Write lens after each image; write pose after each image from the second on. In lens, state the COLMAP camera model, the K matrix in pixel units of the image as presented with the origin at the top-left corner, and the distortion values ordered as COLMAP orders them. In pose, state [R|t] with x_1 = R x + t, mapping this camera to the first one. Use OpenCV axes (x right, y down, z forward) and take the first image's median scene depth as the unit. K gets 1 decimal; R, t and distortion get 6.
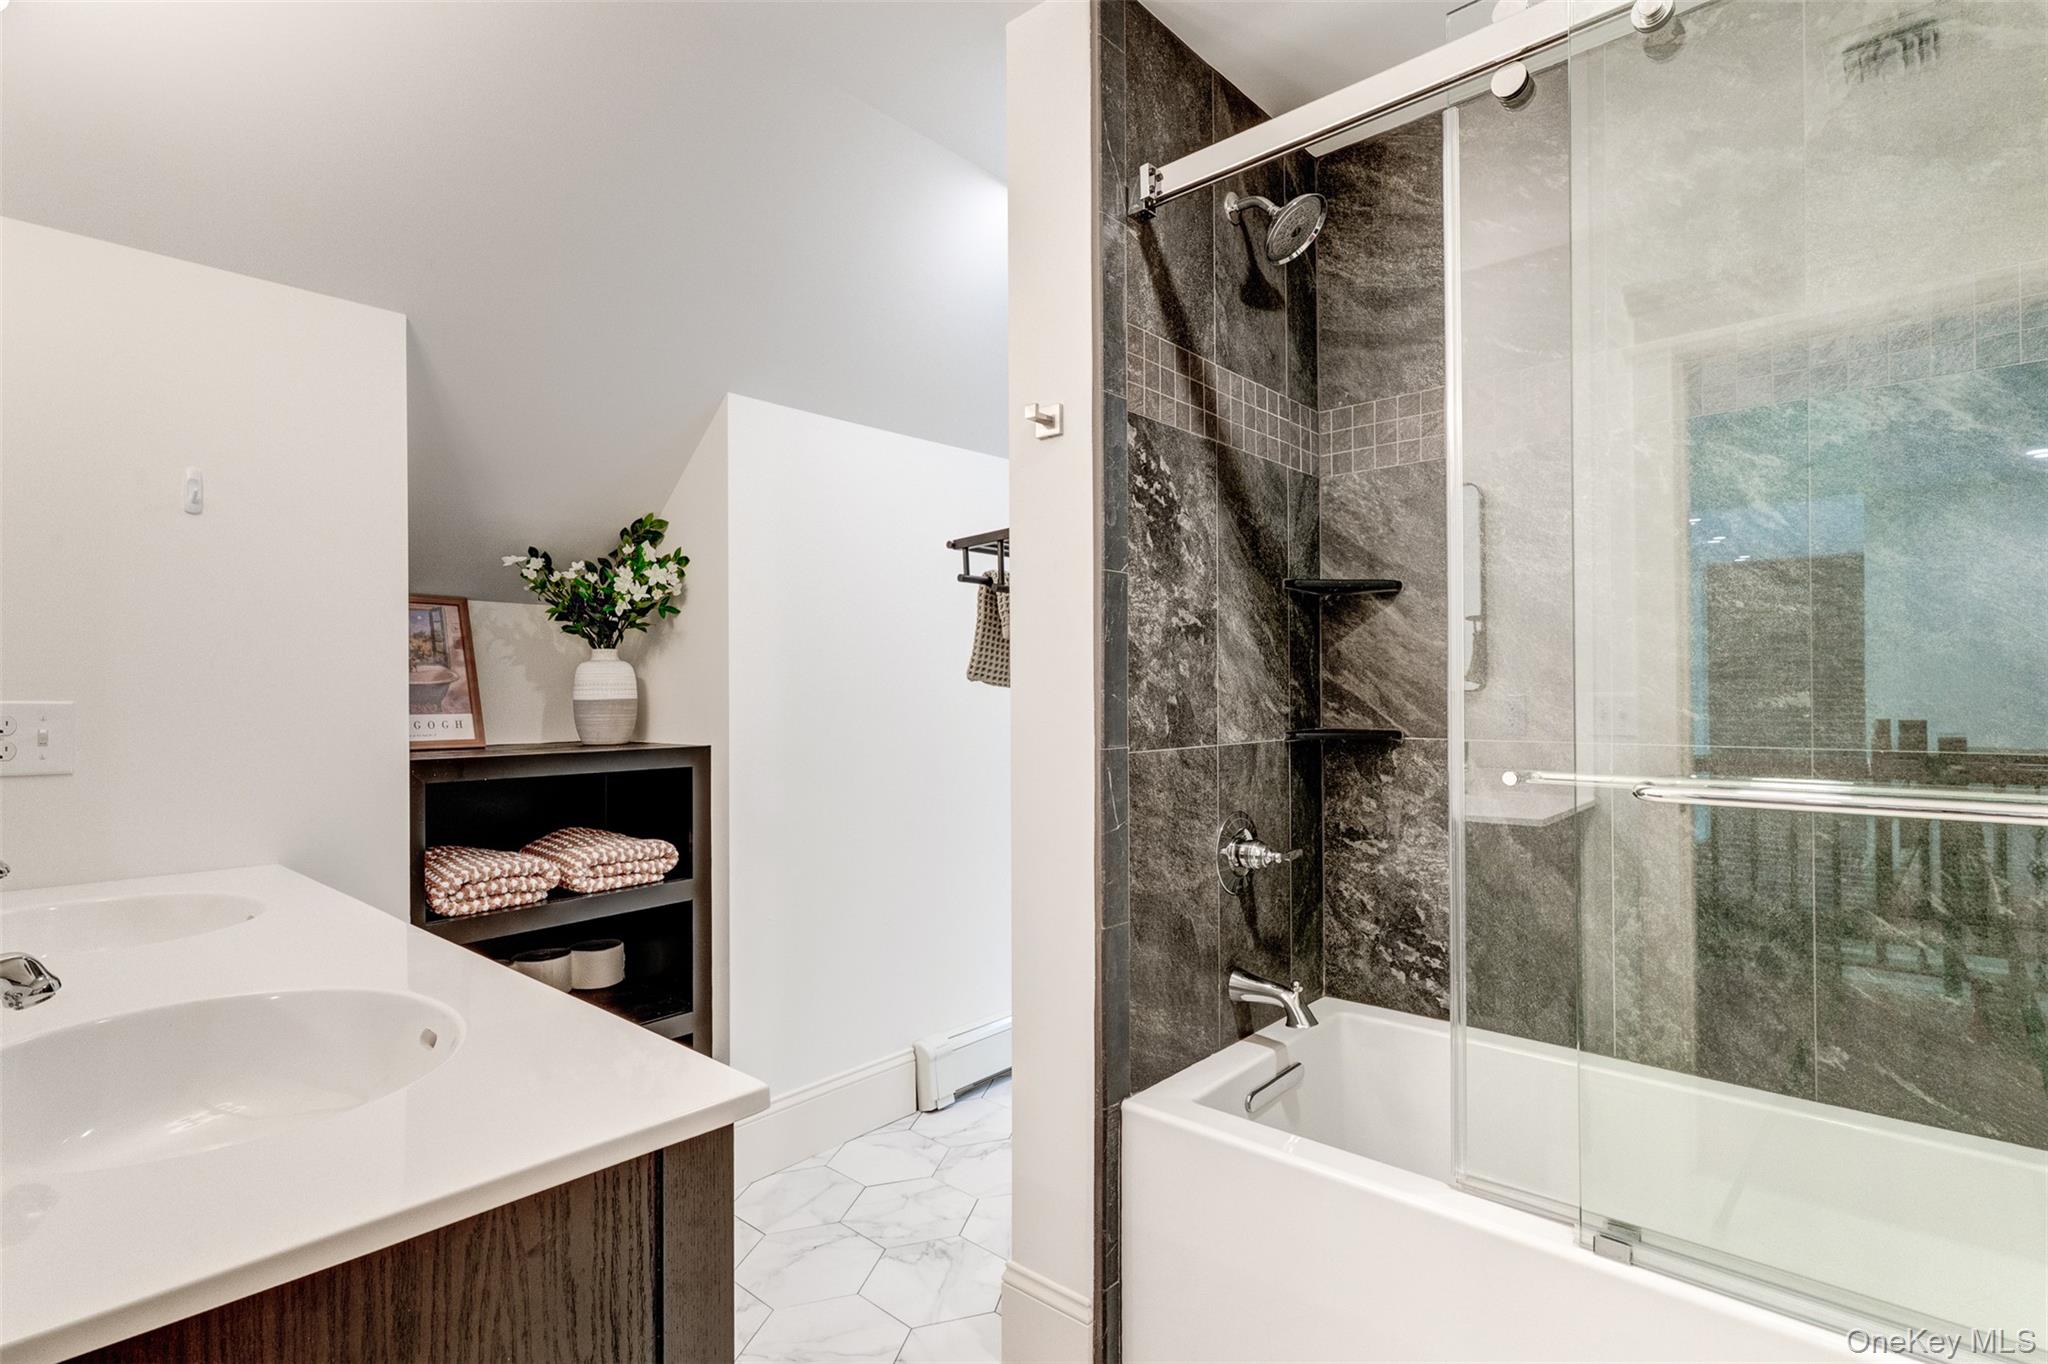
lens RADIAL K [[988.0, 0, 1024.0], [0, 988.0, 682.0], [0, 0, 1]] dist [0.001882, 0.000381]
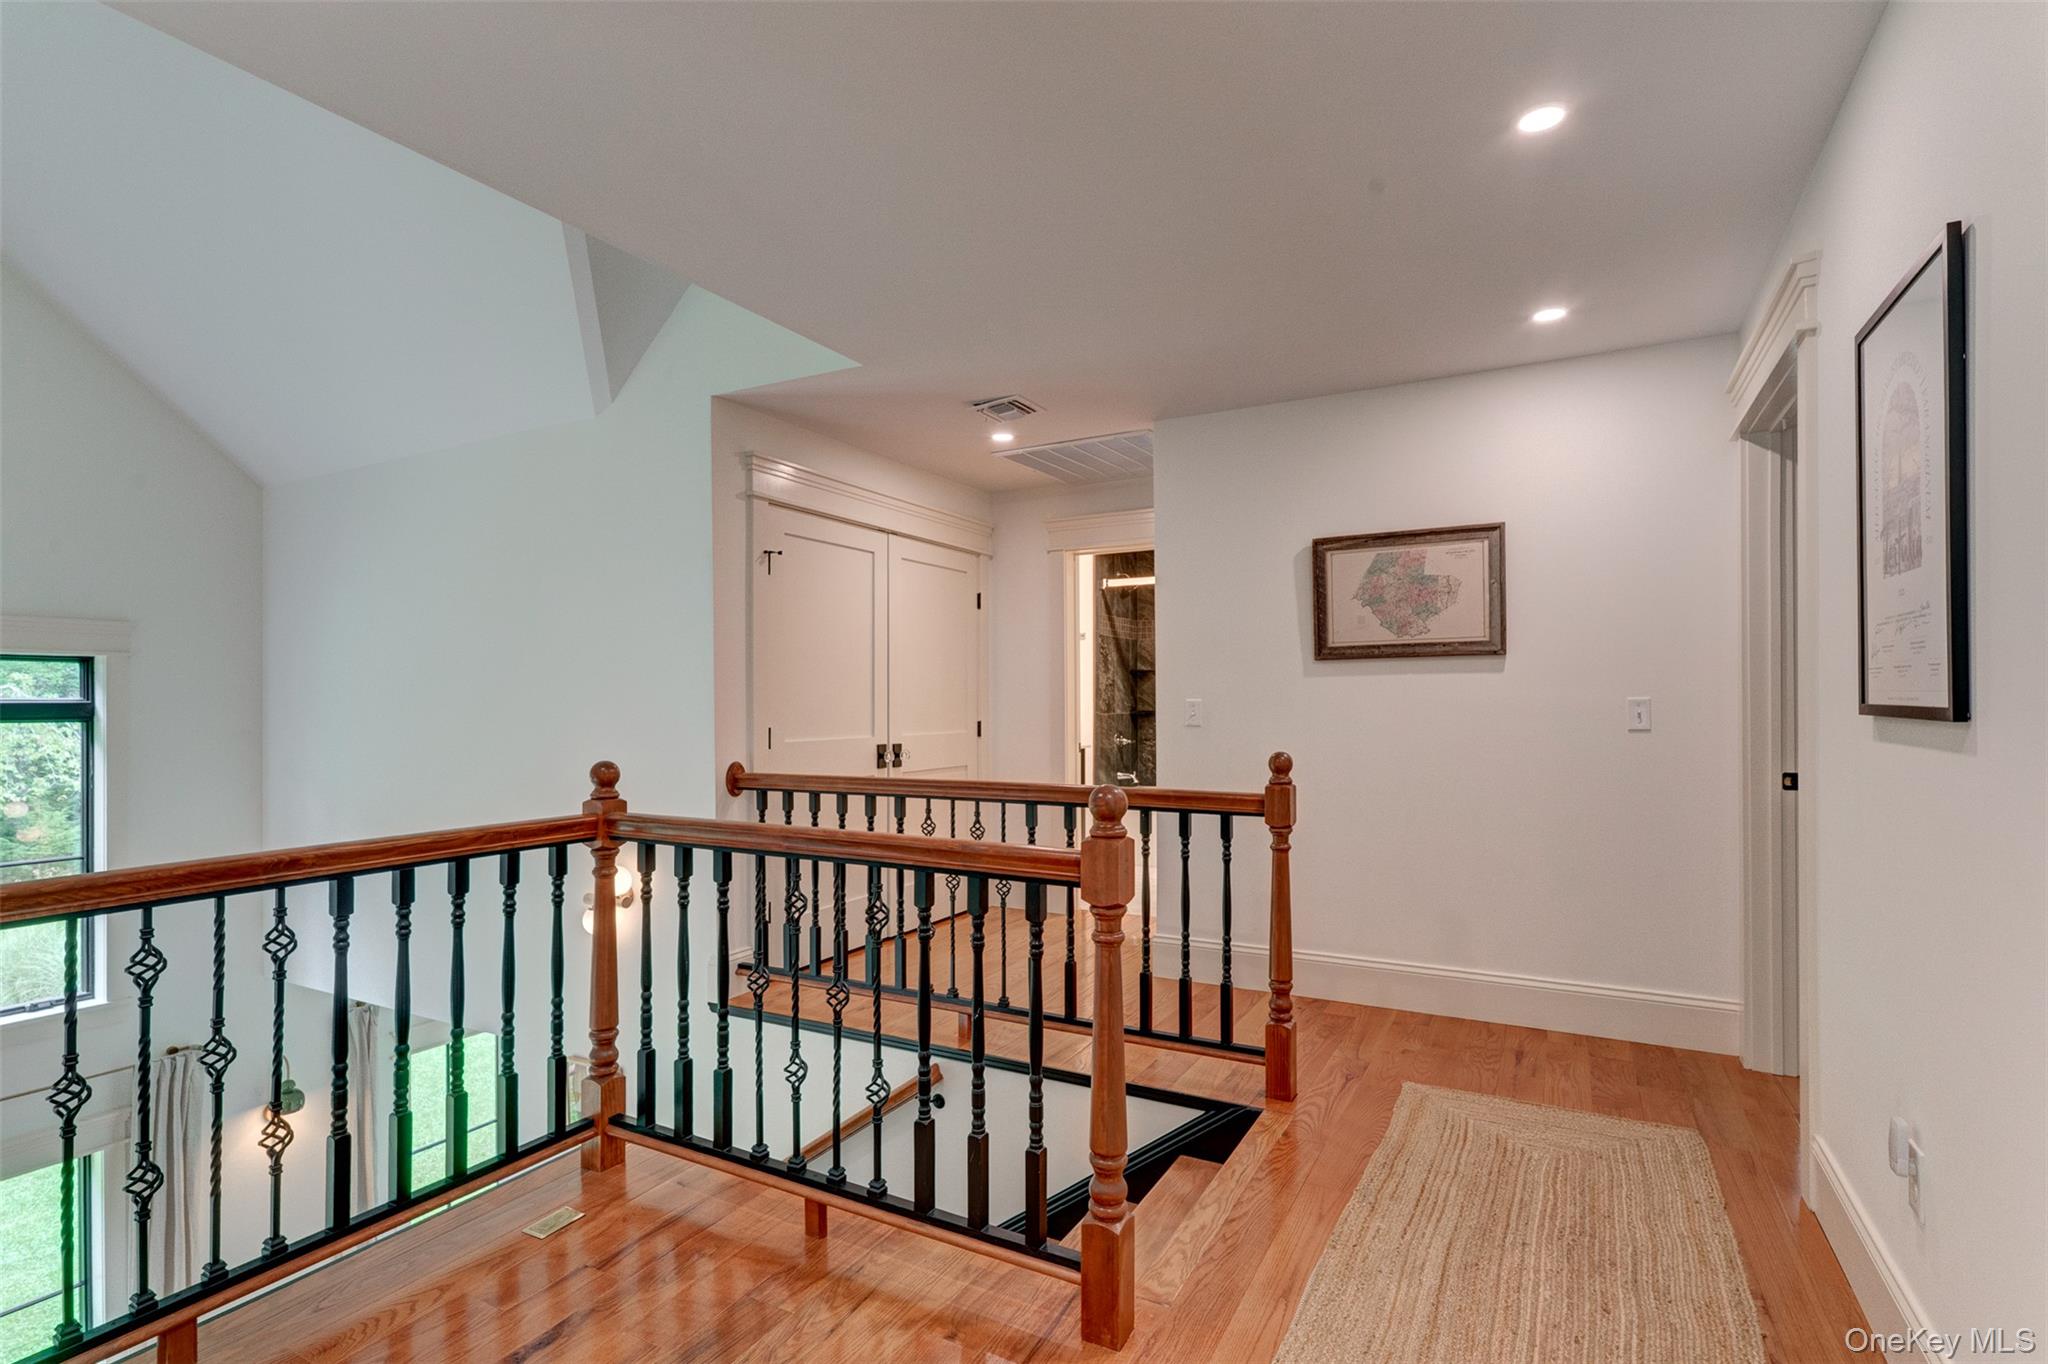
lens RADIAL K [[988.0, 0, 1024.0], [0, 988.0, 682.0], [0, 0, 1]] dist [0.001882, 0.000381]
pose [[0.972332, 0.007248, 0.233492, -1.057890], [-0.005915, 0.999962, -0.006408, -0.033700], [-0.233529, 0.004849, 0.972338, -2.694843]]
